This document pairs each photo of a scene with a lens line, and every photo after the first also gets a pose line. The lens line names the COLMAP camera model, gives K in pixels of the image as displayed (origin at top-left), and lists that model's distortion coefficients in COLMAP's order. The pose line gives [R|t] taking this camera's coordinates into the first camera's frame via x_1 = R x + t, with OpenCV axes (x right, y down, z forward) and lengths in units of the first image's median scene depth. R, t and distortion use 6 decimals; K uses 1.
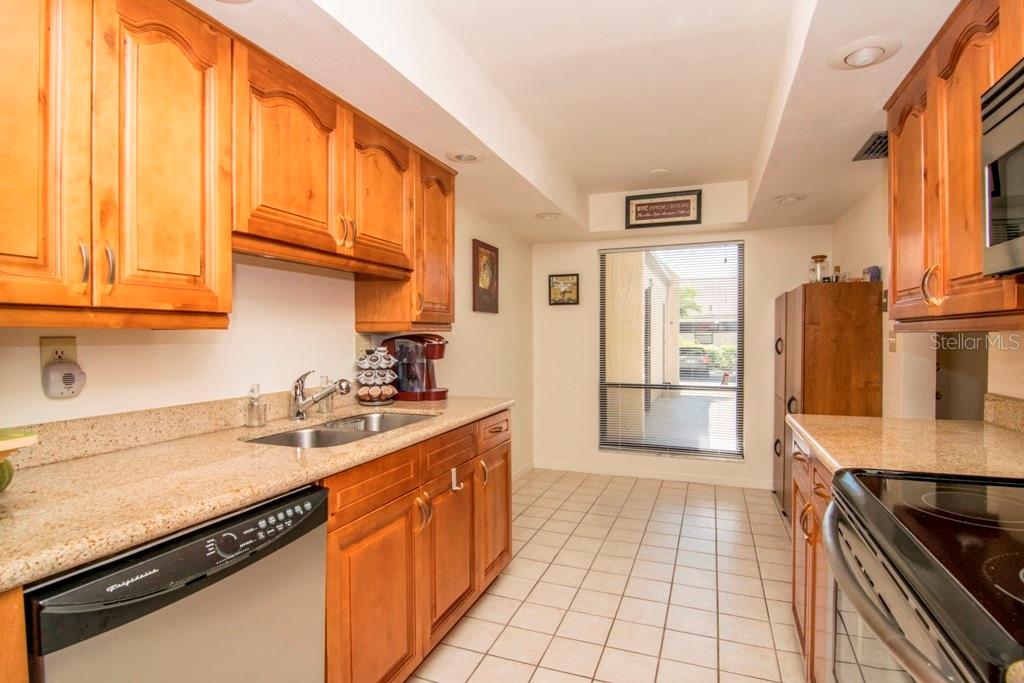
lens RADIAL K [[487.6, 0, 512.0], [0, 487.6, 341.5], [0, 0, 1]] dist [-0.017408, -0.000650]
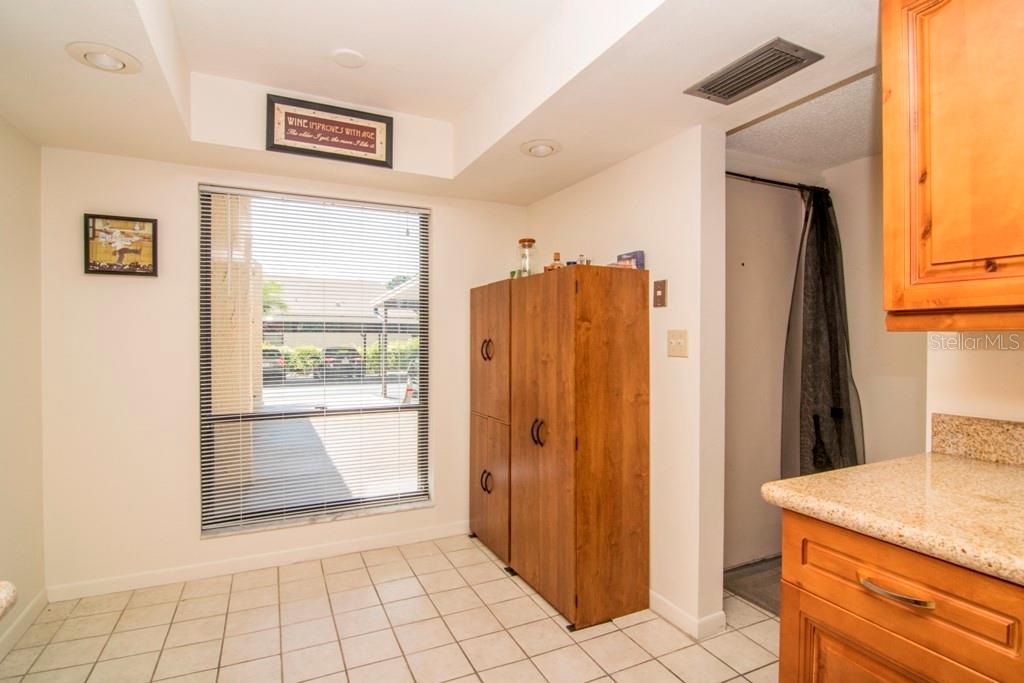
lens RADIAL K [[487.6, 0, 512.0], [0, 487.6, 341.5], [0, 0, 1]] dist [-0.017408, -0.000650]
pose [[0.665622, -0.001414, 0.746288, -0.001279], [0.002810, 0.999996, -0.000611, -0.002536], [-0.746284, 0.002504, 0.665623, 0.404418]]
